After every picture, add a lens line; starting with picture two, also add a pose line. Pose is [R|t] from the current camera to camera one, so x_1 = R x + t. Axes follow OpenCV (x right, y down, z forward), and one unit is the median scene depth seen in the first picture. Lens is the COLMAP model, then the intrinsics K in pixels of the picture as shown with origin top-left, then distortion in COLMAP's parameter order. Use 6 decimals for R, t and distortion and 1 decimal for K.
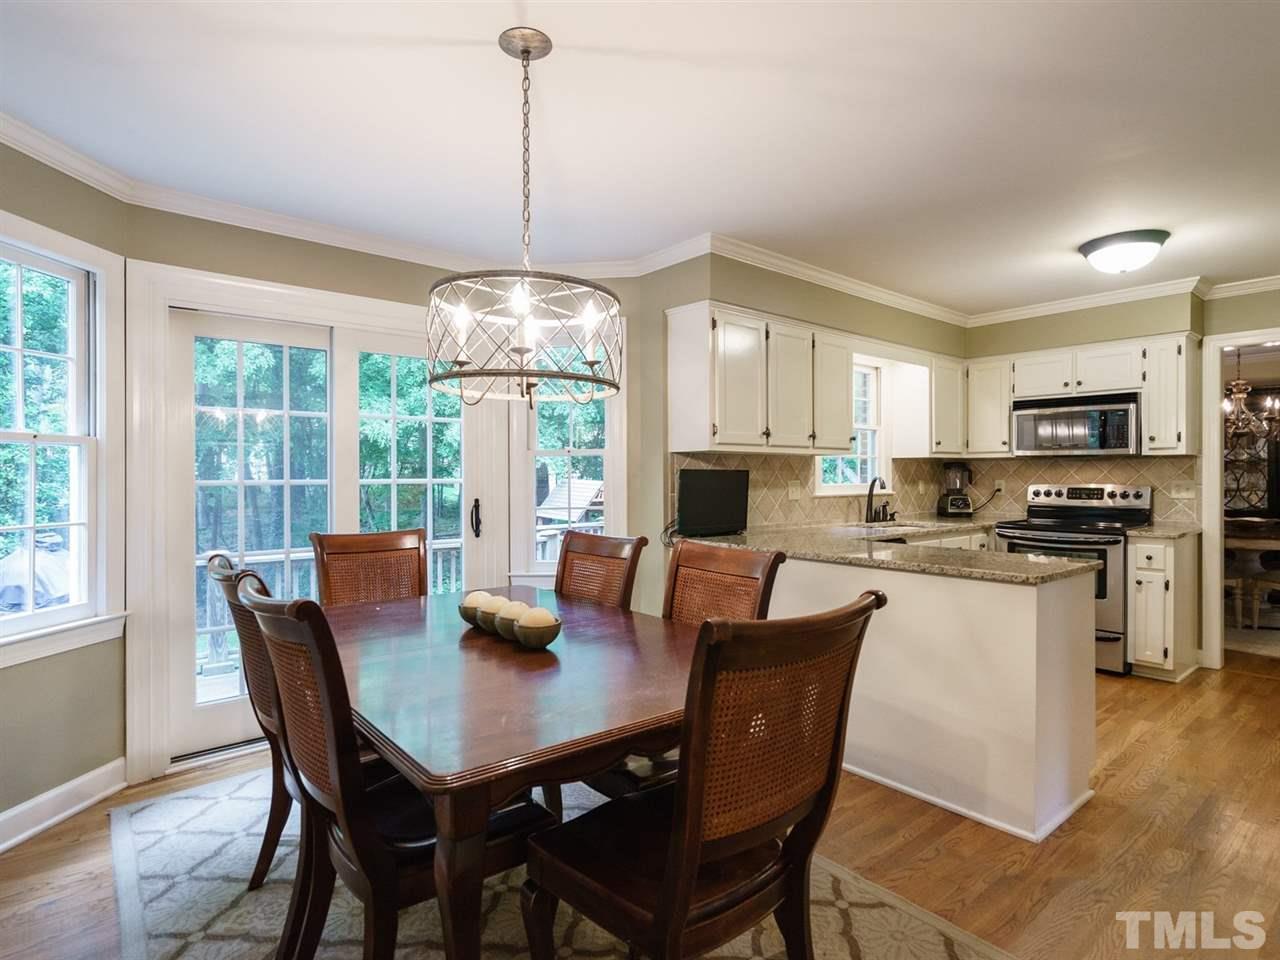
lens RADIAL K [[706.5, 0, 634.6], [0, 706.5, 479.1], [0, 0, 1]] dist [-0.002113, 0.003454]
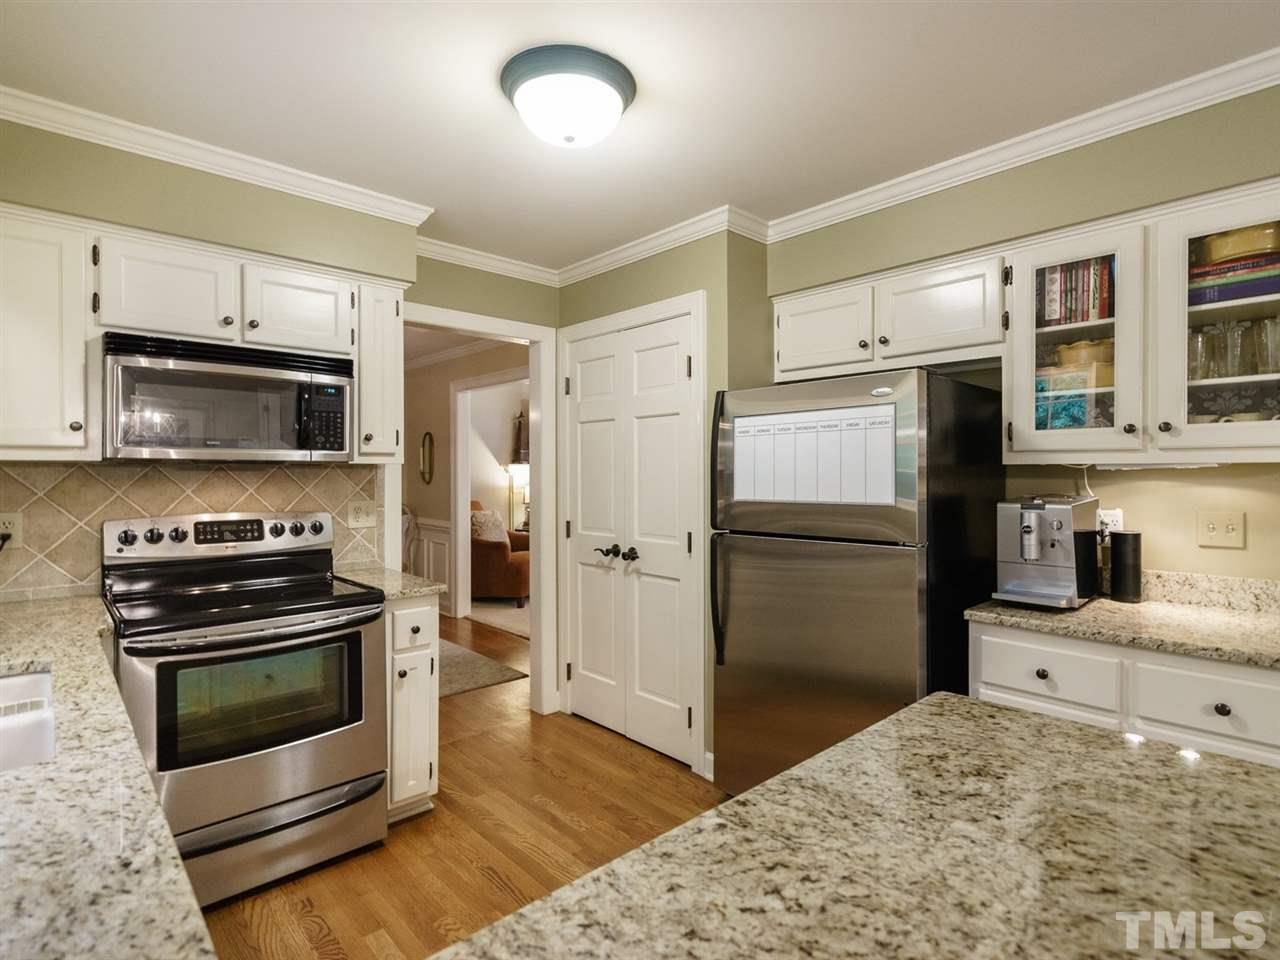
lens RADIAL K [[660.1, 0, 644.4], [0, 660.1, 474.9], [0, 0, 1]] dist [0.000623, 0.000423]
pose [[-0.042691, -0.003353, 0.999083, 0.122646], [0.006011, 0.999975, 0.003613, -0.023320], [-0.999070, 0.006160, -0.042670, 0.725301]]
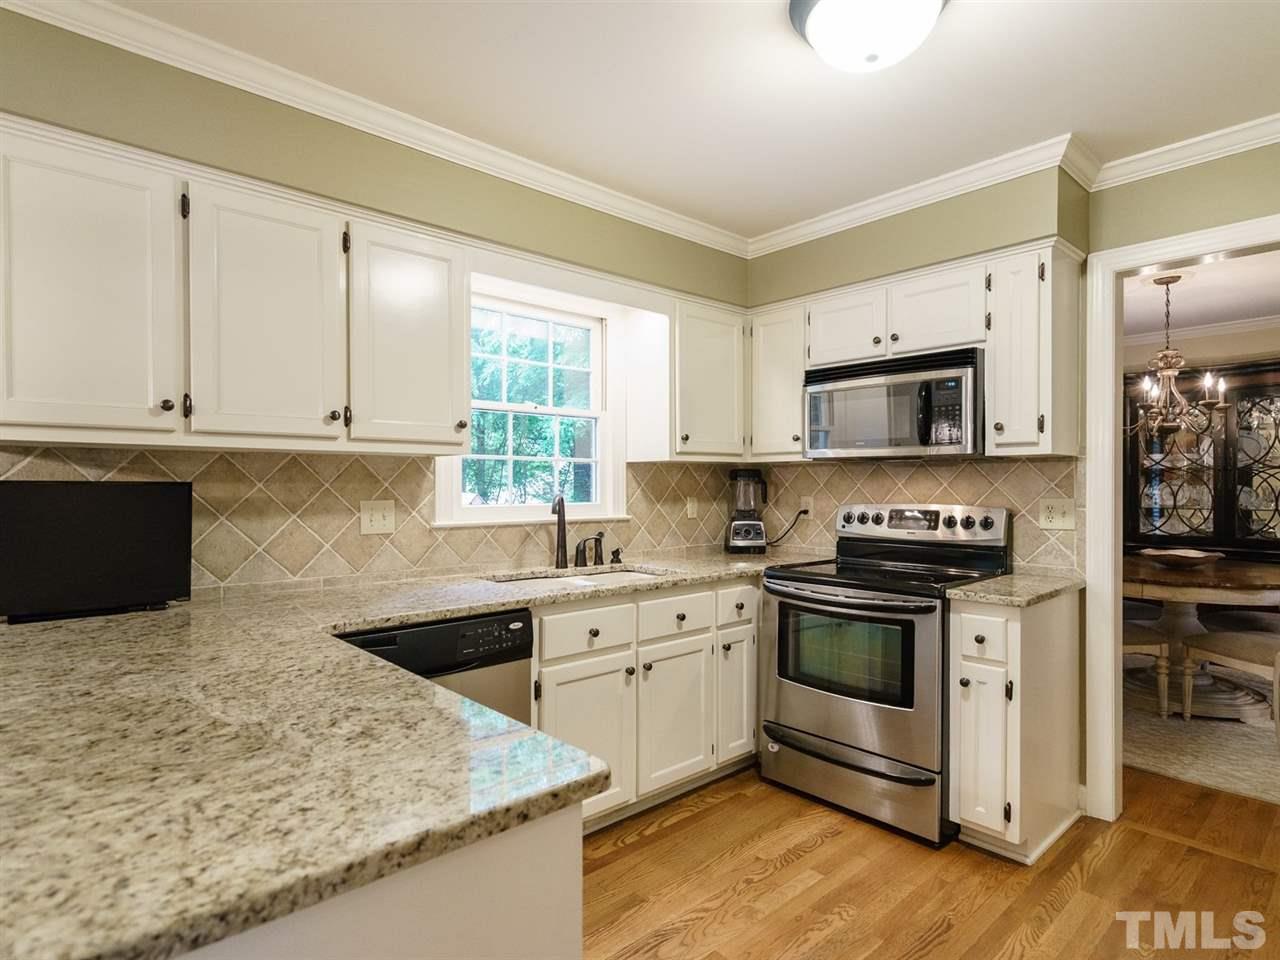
lens RADIAL K [[706.5, 0, 644.9], [0, 706.5, 490.7], [0, 0, 1]] dist [-0.002113, 0.003454]
pose [[0.999474, -0.000503, 0.032437, 0.394251], [0.000431, 0.999997, 0.002224, -0.006309], [-0.032438, -0.002209, 0.999471, 0.400543]]
